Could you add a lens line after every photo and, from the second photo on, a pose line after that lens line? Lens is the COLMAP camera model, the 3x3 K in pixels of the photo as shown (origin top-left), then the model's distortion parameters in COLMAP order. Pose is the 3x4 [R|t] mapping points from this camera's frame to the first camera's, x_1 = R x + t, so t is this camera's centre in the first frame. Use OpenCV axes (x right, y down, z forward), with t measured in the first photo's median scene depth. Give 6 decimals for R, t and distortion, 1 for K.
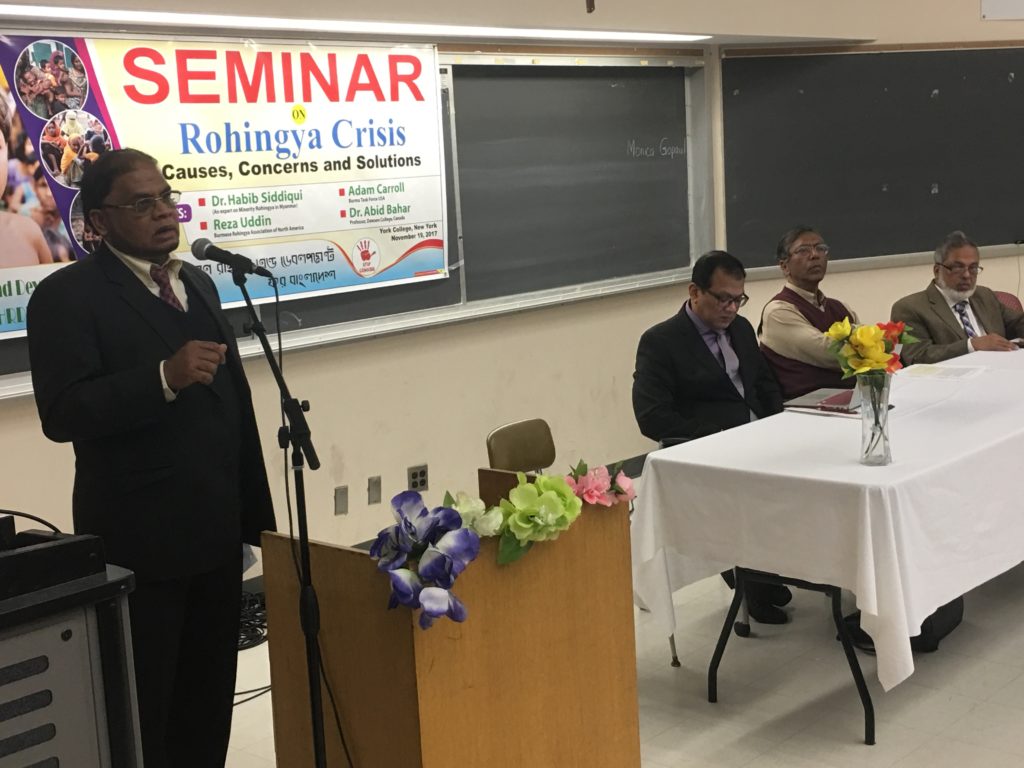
lens RADIAL K [[1442.5, 0, 507.1], [0, 1442.5, 363.0], [0, 0, 1]] dist [0.063216, 0.000000]
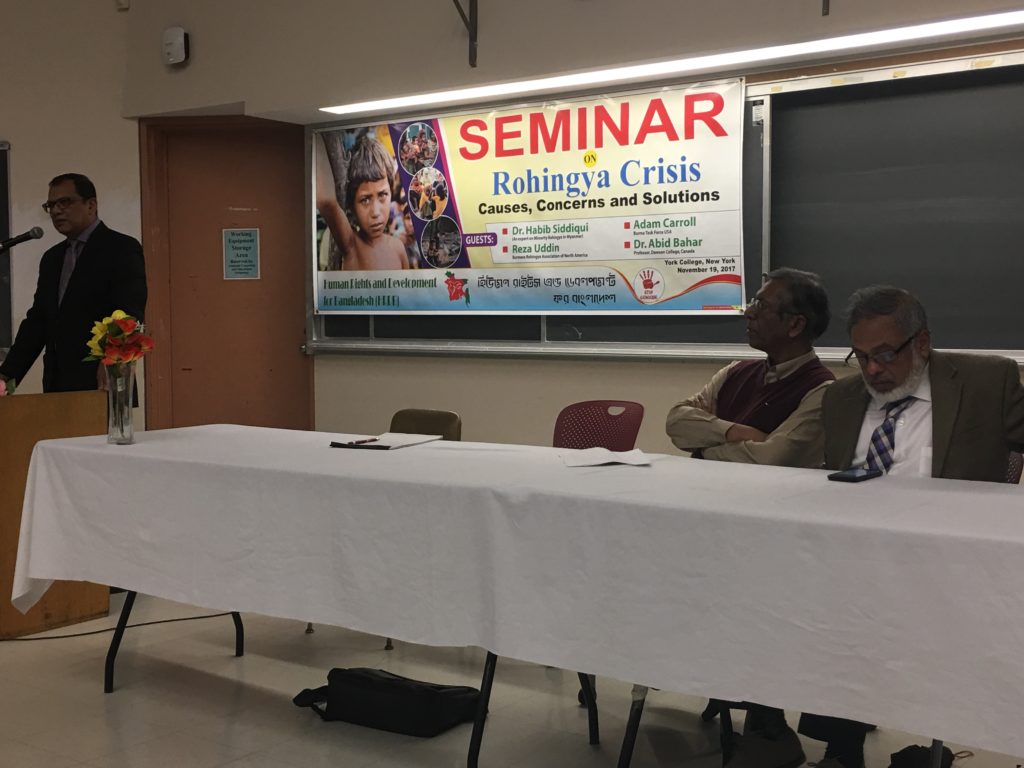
lens RADIAL K [[1293.1, 0, 505.7], [0, 1293.1, 368.7], [0, 0, 1]] dist [0.056800, 0.000000]
pose [[0.085386, 0.096816, -0.991633, 0.918628], [-0.145509, 0.985809, 0.083718, -0.082696], [0.985665, 0.137143, 0.098262, 0.860467]]
